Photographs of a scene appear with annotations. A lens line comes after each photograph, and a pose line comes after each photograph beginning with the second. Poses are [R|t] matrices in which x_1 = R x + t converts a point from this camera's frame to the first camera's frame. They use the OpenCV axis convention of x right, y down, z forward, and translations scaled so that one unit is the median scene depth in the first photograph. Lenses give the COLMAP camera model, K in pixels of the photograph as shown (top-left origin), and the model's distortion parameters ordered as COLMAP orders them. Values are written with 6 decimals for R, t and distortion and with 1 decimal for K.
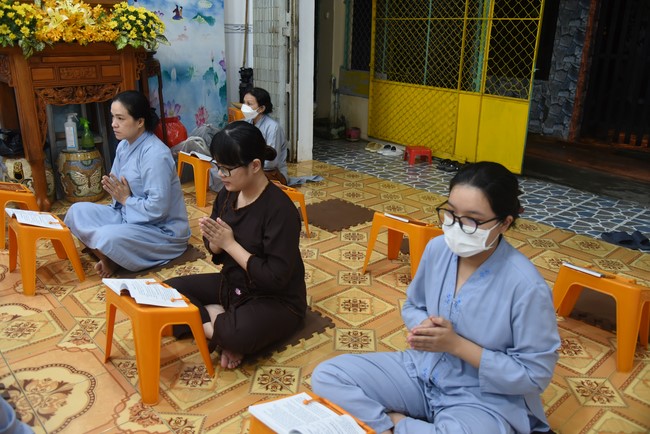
lens RADIAL K [[552.0, 0, 325.0], [0, 552.0, 217.0], [0, 0, 1]] dist [-0.085751, 0.084843]
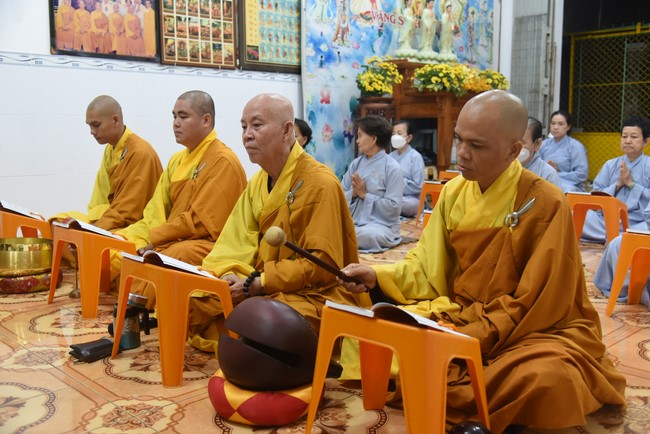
lens RADIAL K [[663.3, 0, 325.0], [0, 663.3, 217.0], [0, 0, 1]] dist [-0.020611, 0.015057]
pose [[0.999329, -0.023284, 0.028288, -0.704938], [0.028296, 0.980947, -0.192204, 0.291675], [-0.023274, 0.192875, 0.980947, -0.596266]]
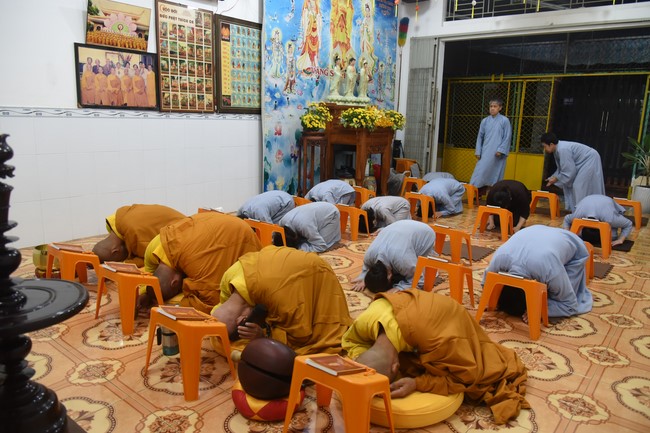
lens RADIAL K [[478.1, 0, 325.0], [0, 478.1, 216.5], [0, 0, 1]] dist [-0.020269, 0.004693]
pose [[0.989774, -0.020713, 0.141136, -0.725741], [0.037112, 0.992722, -0.114571, 0.199121], [-0.137735, 0.118637, 0.983338, -0.653230]]
